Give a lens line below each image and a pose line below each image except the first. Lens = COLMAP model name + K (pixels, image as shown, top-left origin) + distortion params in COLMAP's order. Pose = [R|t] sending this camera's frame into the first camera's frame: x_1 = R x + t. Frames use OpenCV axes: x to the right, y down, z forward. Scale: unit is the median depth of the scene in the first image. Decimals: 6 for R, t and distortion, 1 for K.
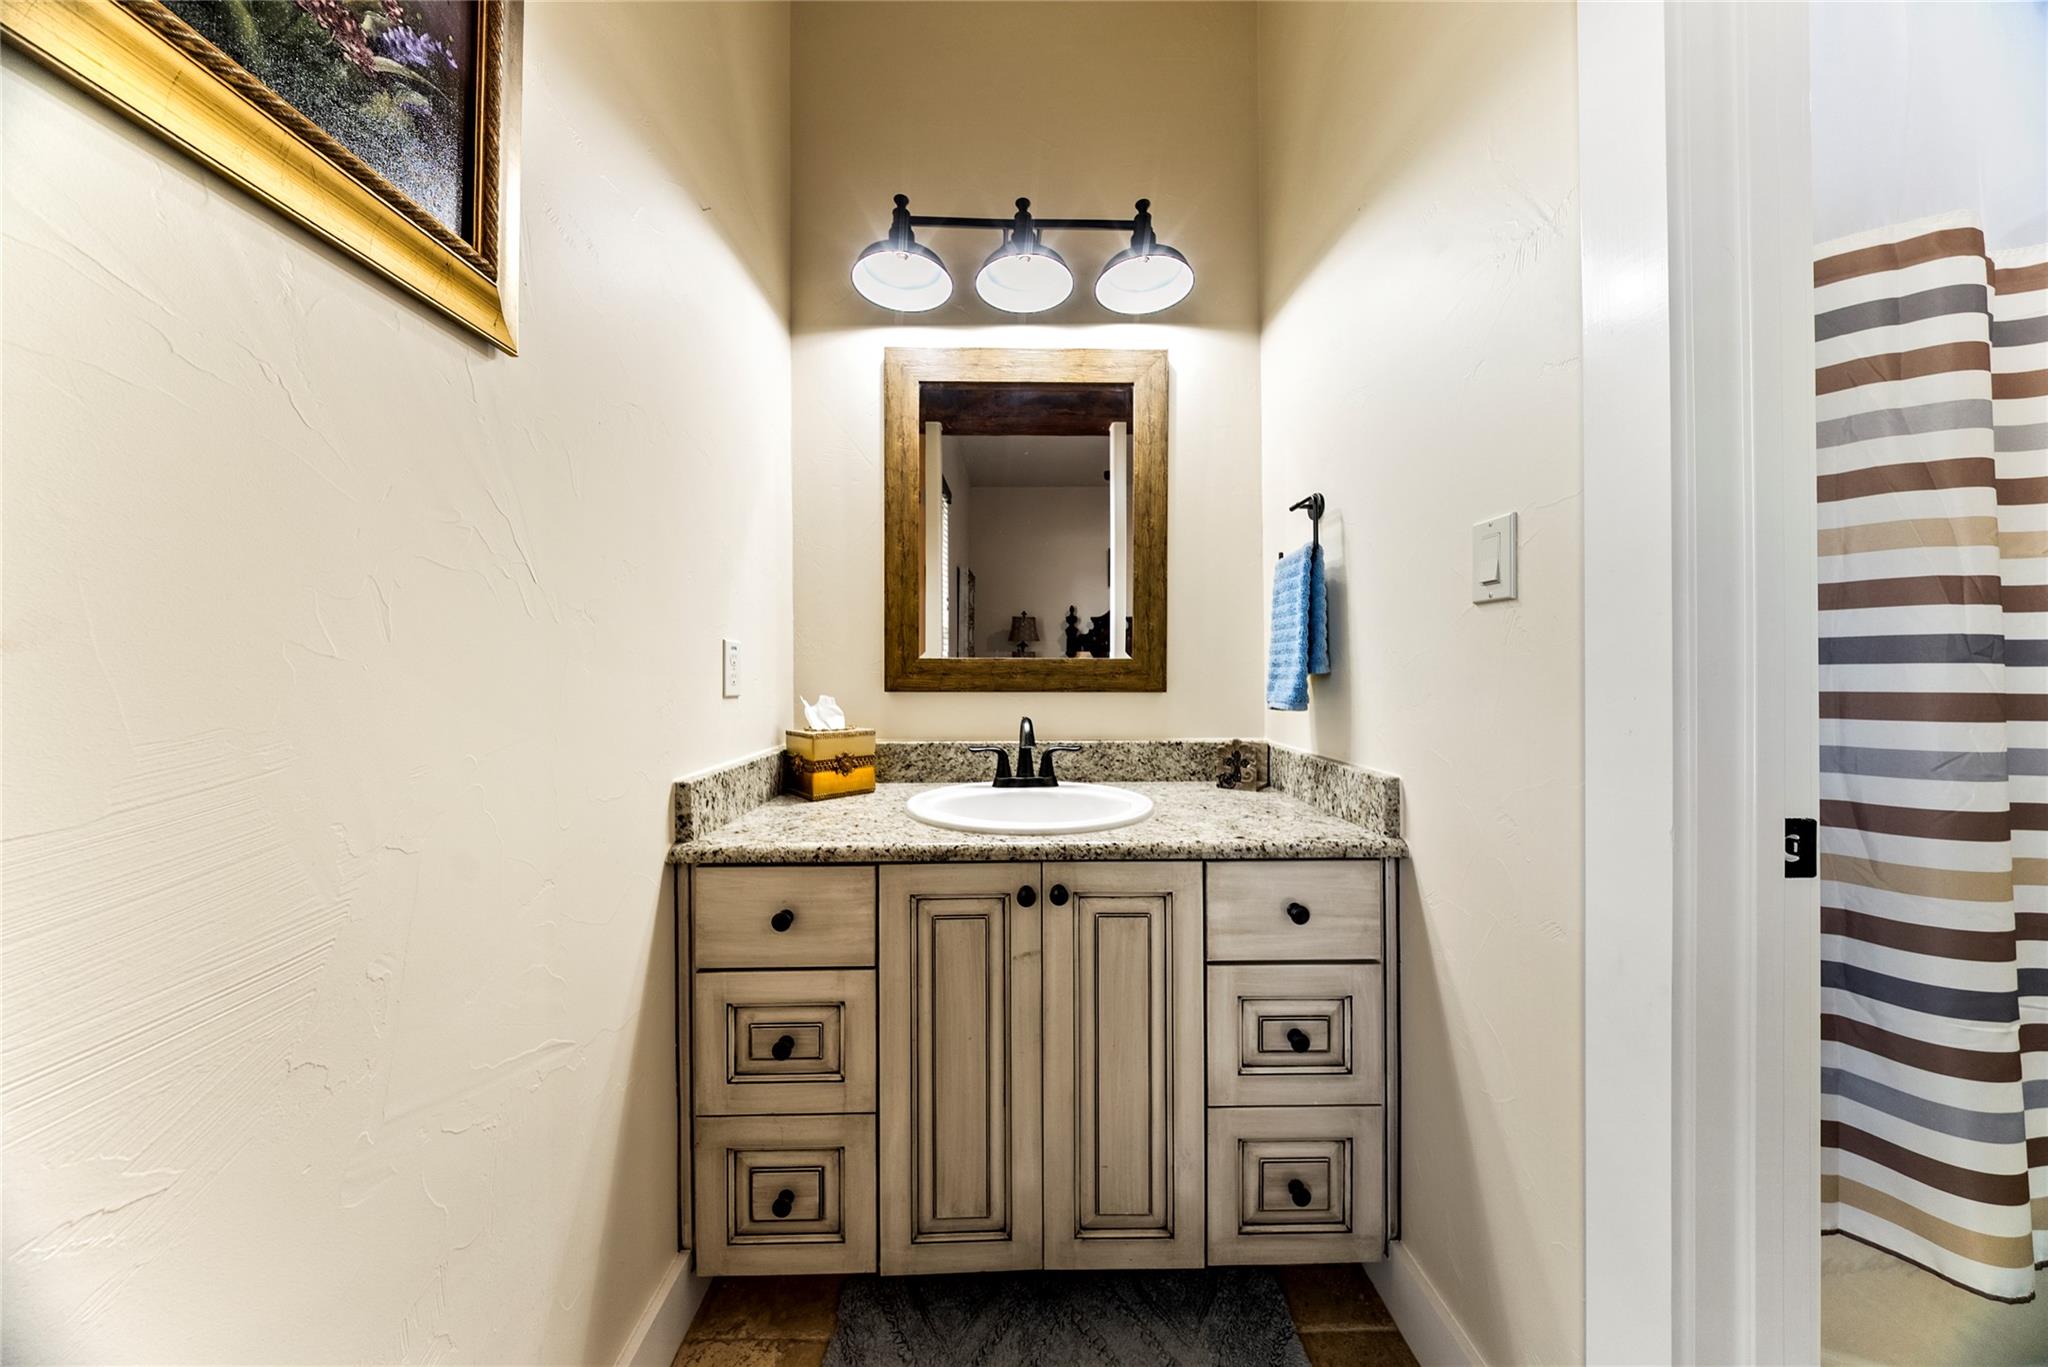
lens RADIAL K [[604.8, 0, 1021.3], [0, 604.8, 672.0], [0, 0, 1]] dist [0.001244, -0.001075]
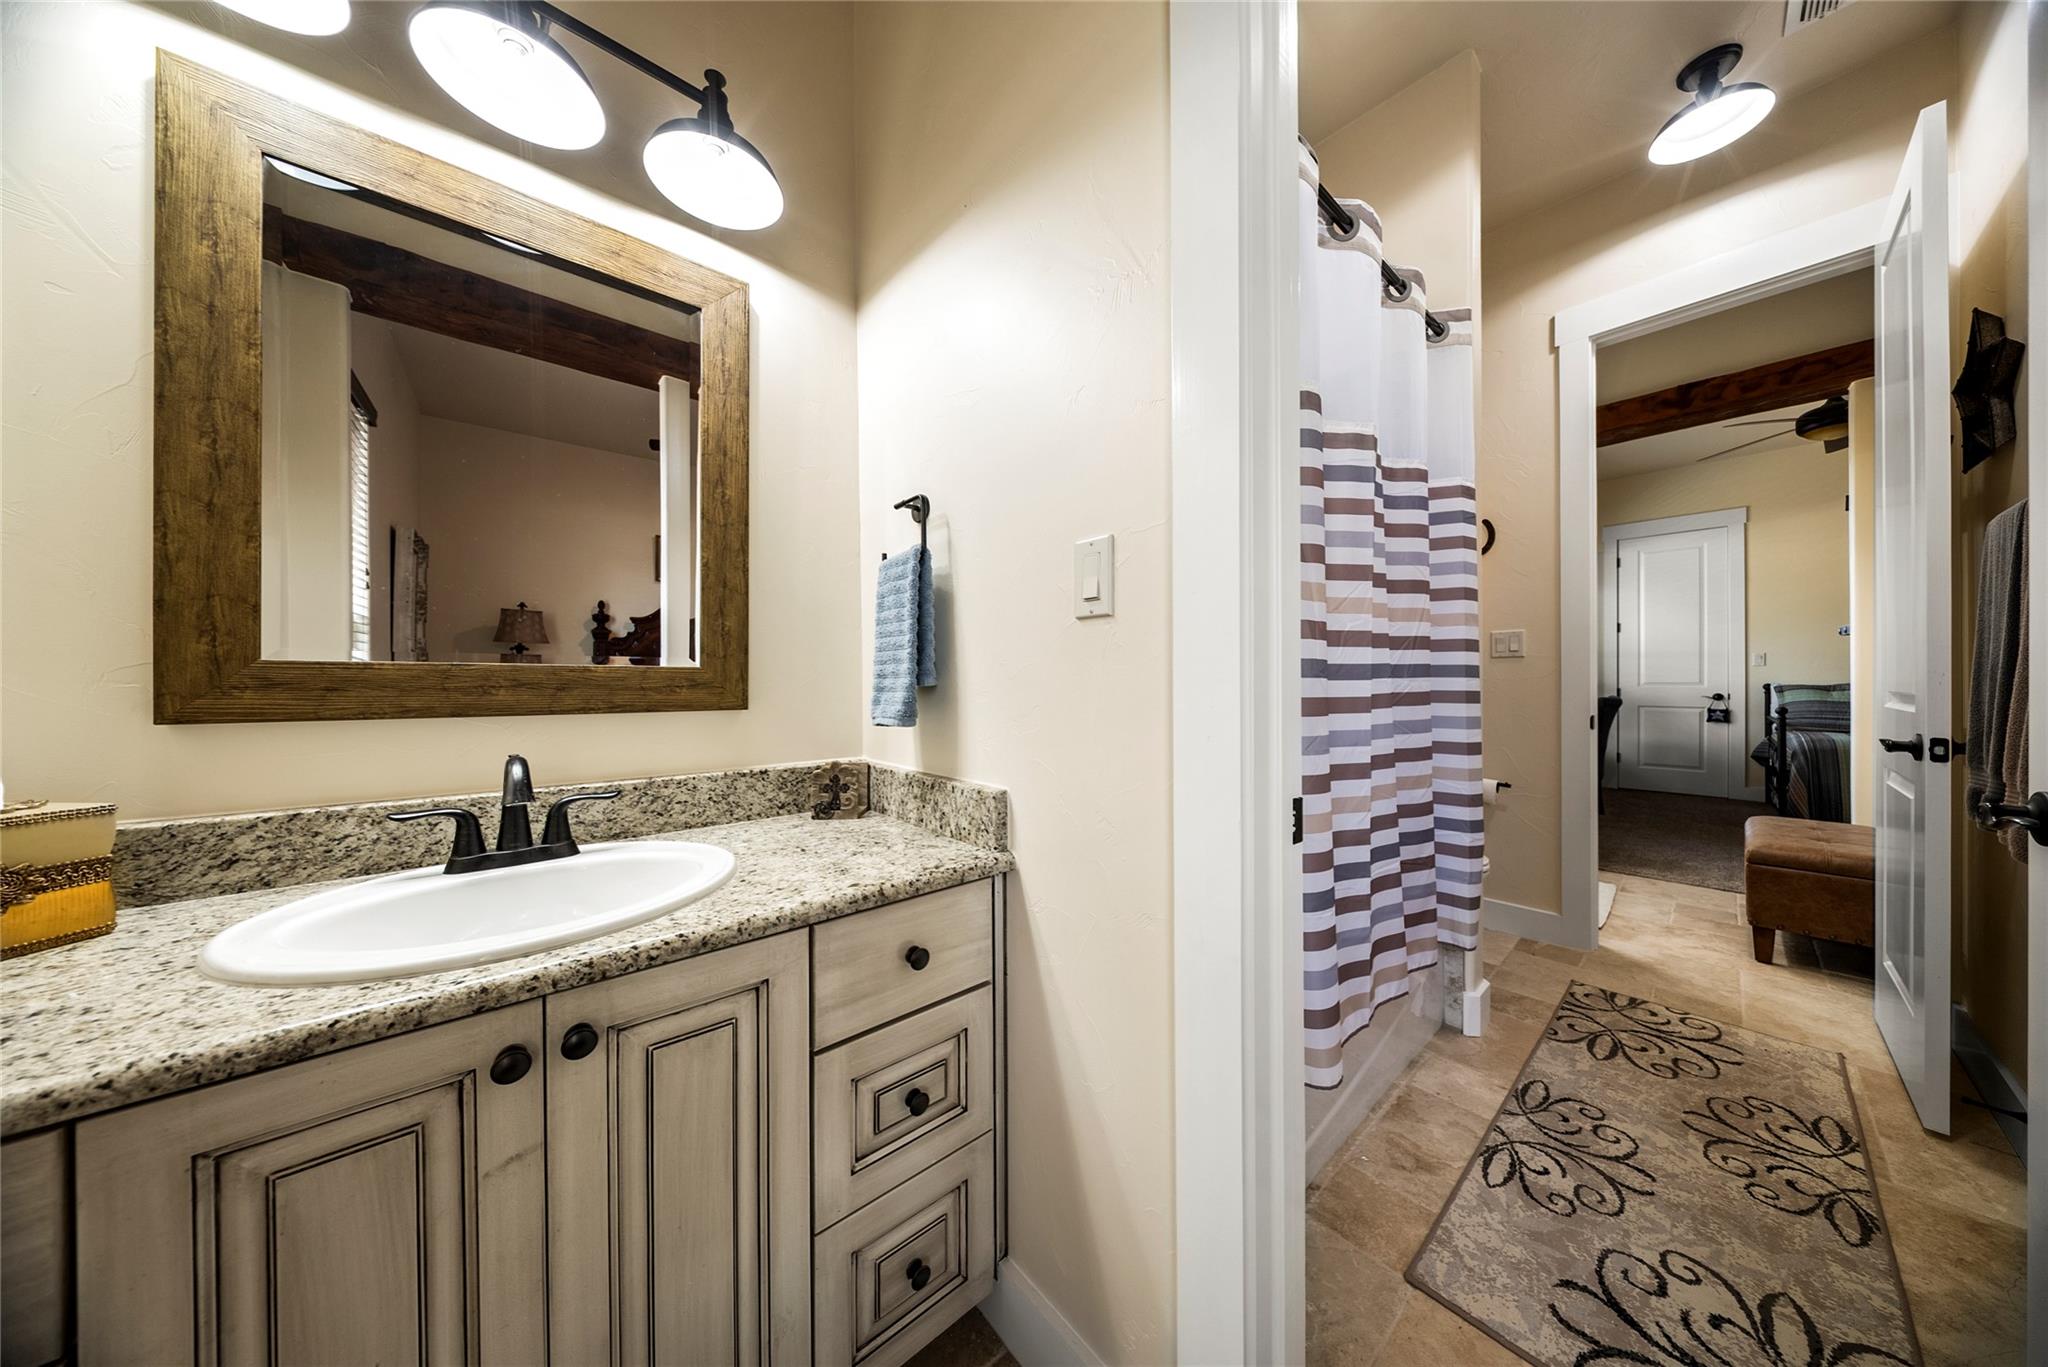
lens RADIAL K [[604.8, 0, 1031.4], [0, 604.8, 681.9], [0, 0, 1]] dist [0.001244, -0.001075]
pose [[0.763869, 0.000063, 0.645372, 0.011625], [0.001348, 0.999998, -0.001693, -0.001413], [-0.645370, 0.002163, 0.763867, 0.168346]]
